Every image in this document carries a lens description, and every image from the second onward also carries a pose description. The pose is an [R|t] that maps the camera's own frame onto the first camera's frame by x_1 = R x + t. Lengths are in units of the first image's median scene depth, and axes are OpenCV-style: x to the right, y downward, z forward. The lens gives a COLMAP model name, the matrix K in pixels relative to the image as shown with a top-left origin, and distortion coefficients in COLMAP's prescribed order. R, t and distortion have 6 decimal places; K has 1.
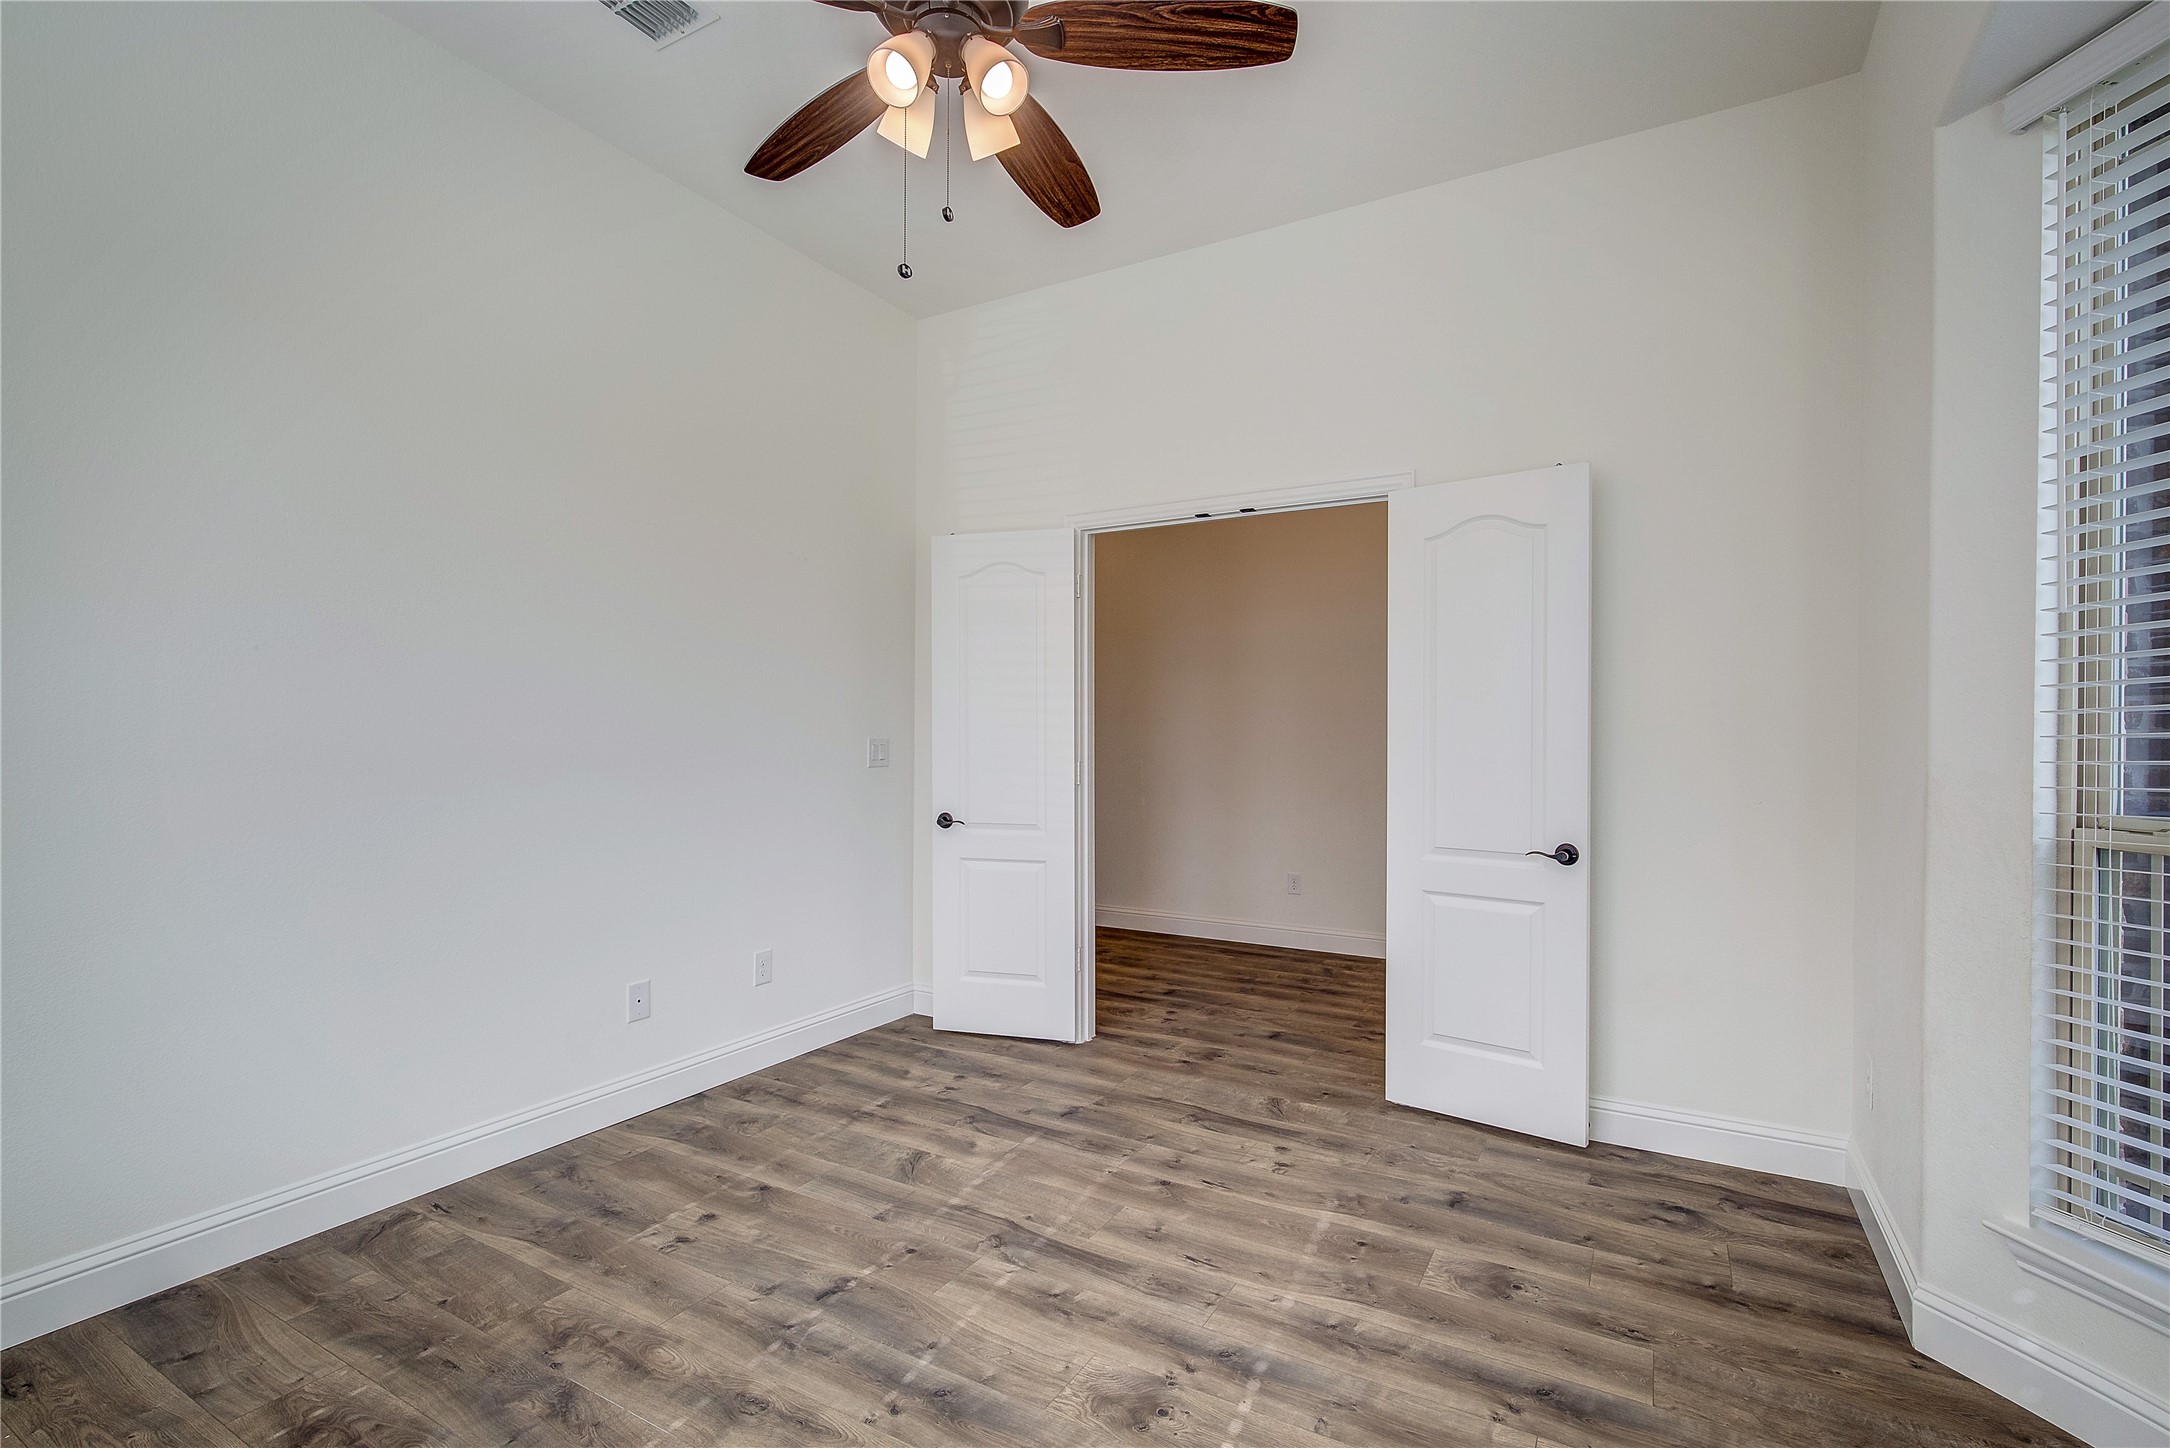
lens RADIAL K [[981.1, 0, 1099.1], [0, 981.1, 733.5], [0, 0, 1]] dist [-0.002828, 0.000808]
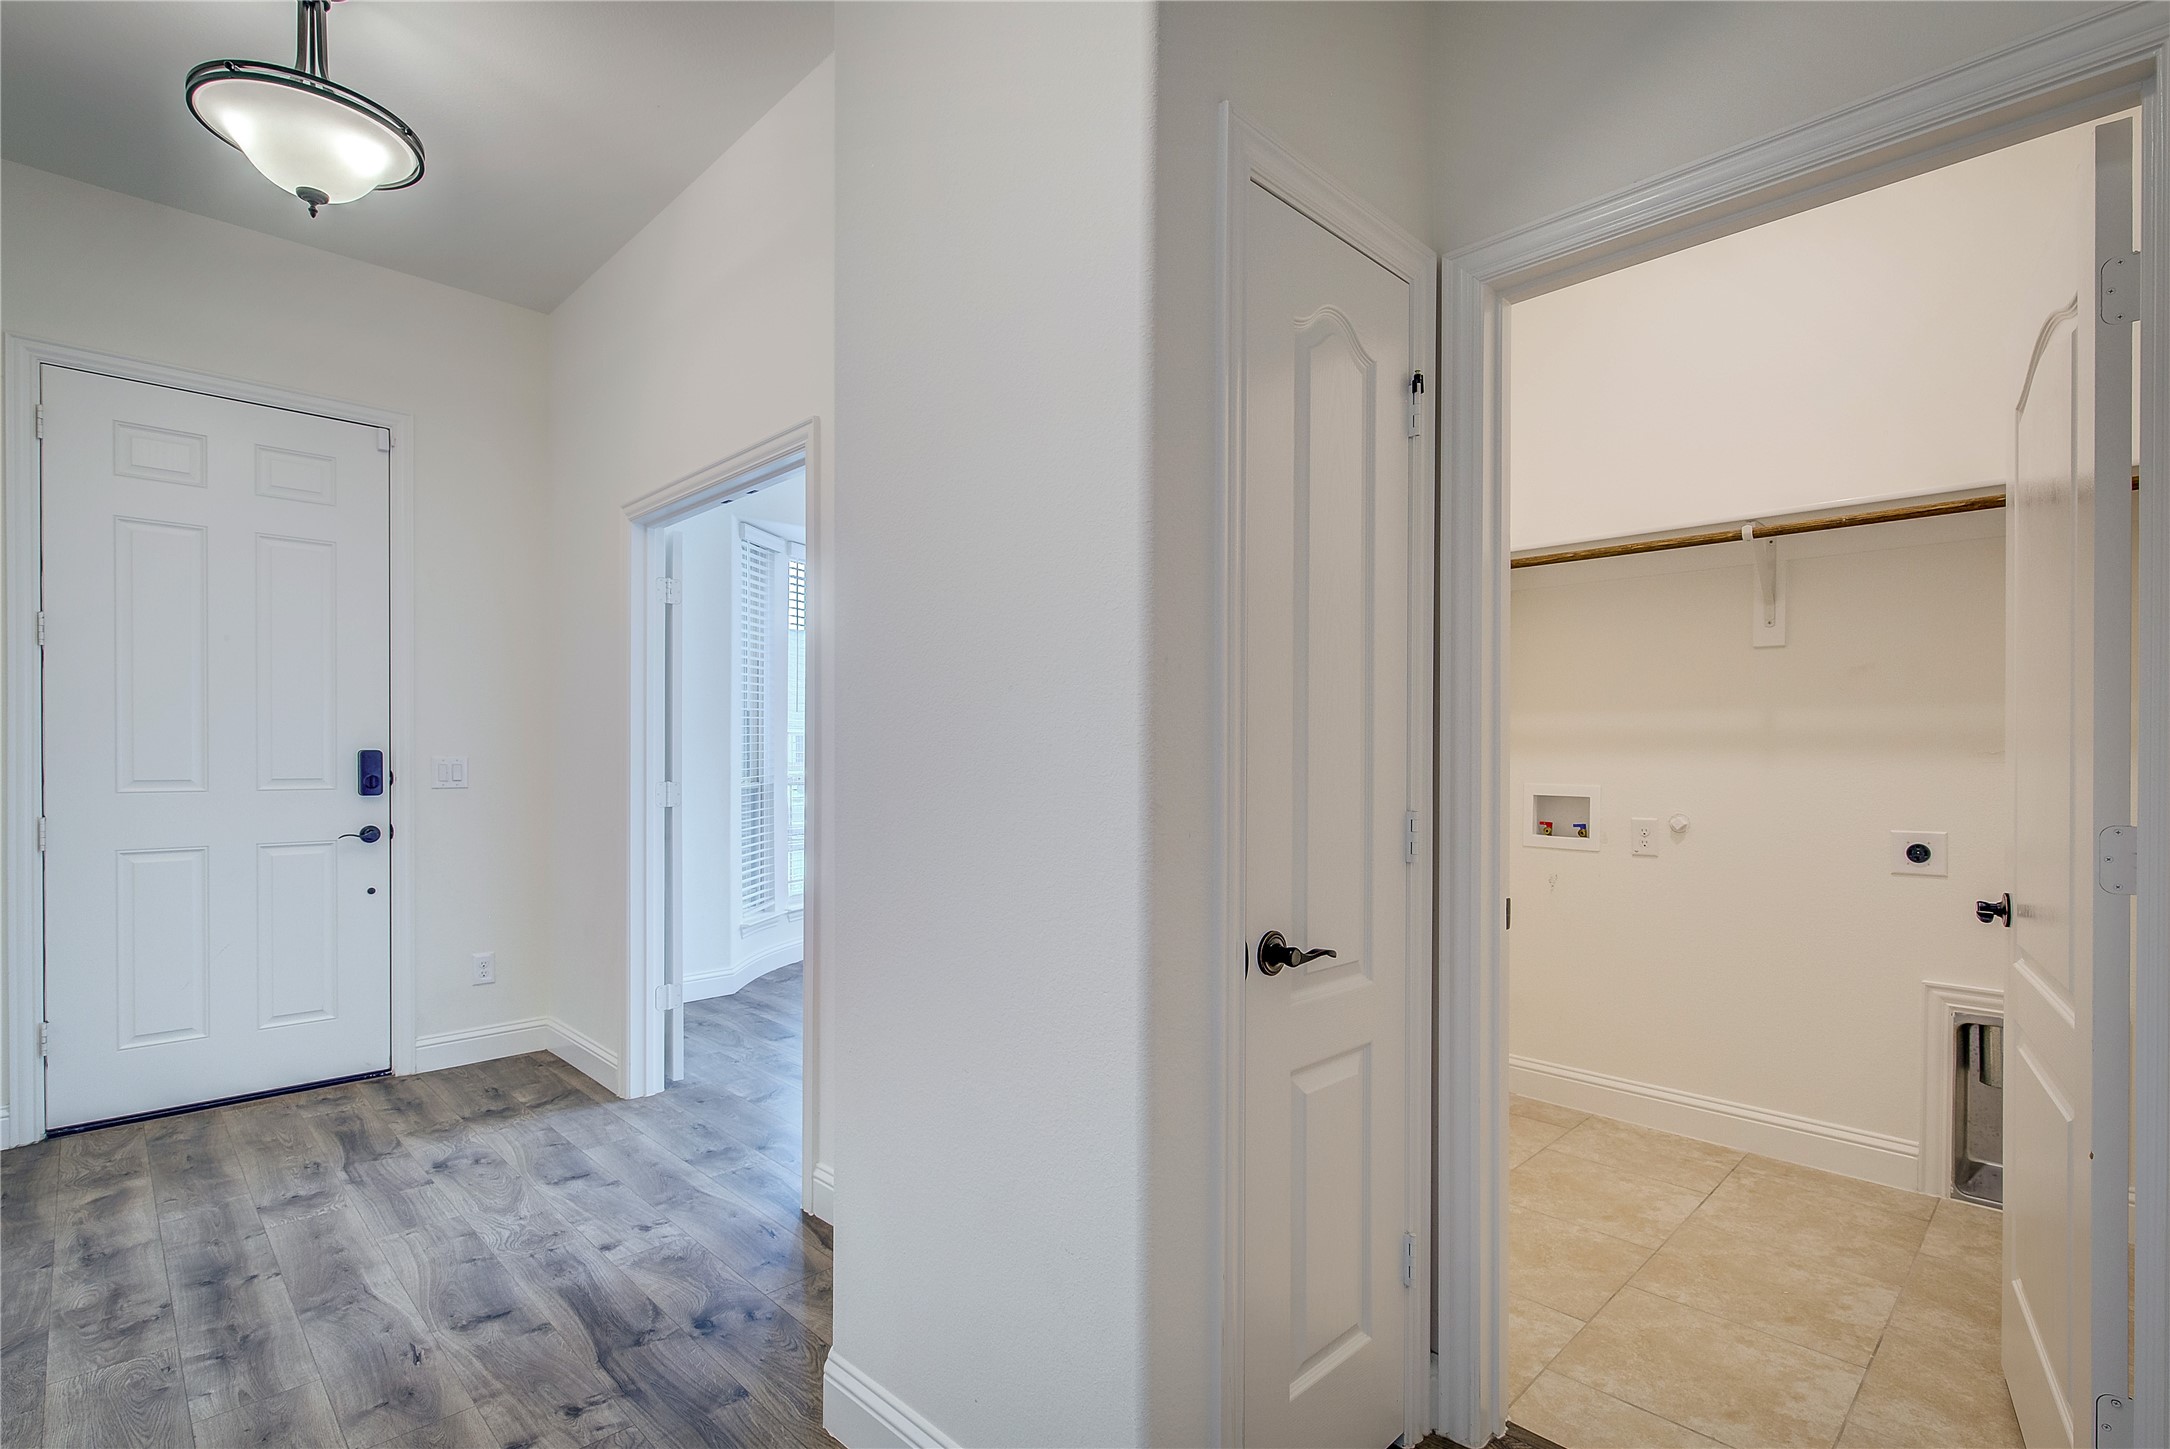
lens RADIAL K [[1012.0, 0, 1093.4], [0, 1012.0, 767.1], [0, 0, 1]] dist [0.001124, 0.001172]
pose [[-0.963184, -0.007509, 0.268739, -0.413345], [-0.004910, 0.999934, 0.010343, 0.003864], [-0.268799, 0.008643, -0.963157, 1.764729]]
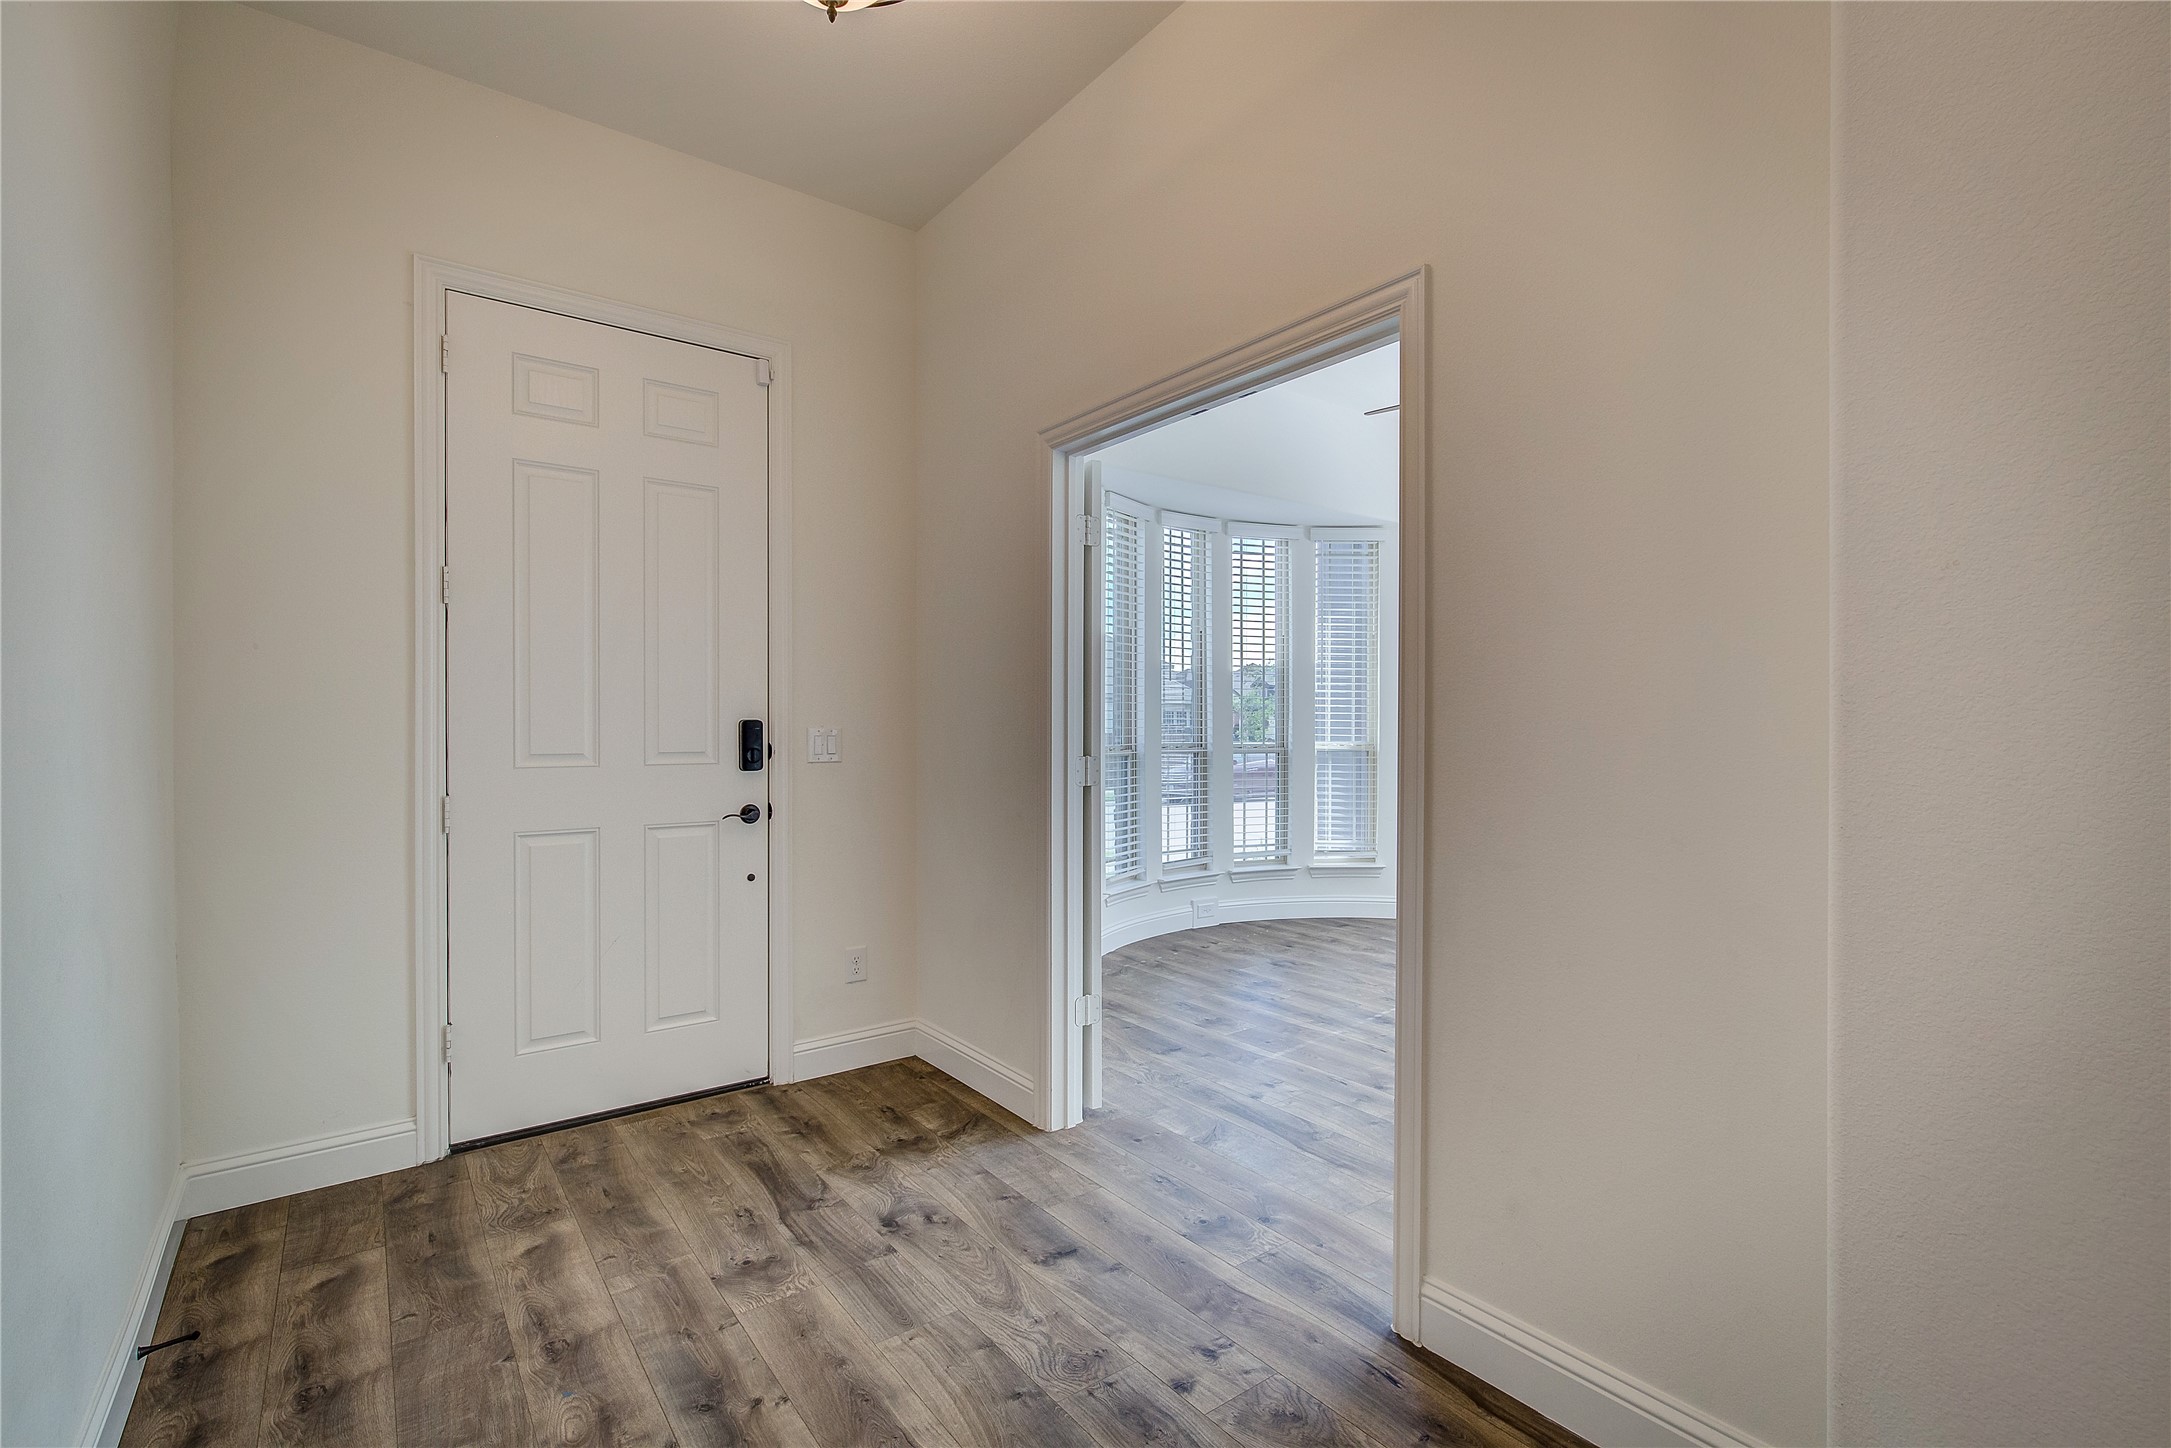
lens RADIAL K [[981.6, 0, 1099.6], [0, 981.6, 733.5], [0, 0, 1]] dist [-0.002828, 0.000808]
pose [[-0.919277, -0.005802, 0.393567, -0.067348], [-0.002413, 0.999956, 0.009107, 0.004547], [-0.393603, 0.007422, -0.919251, 1.663122]]
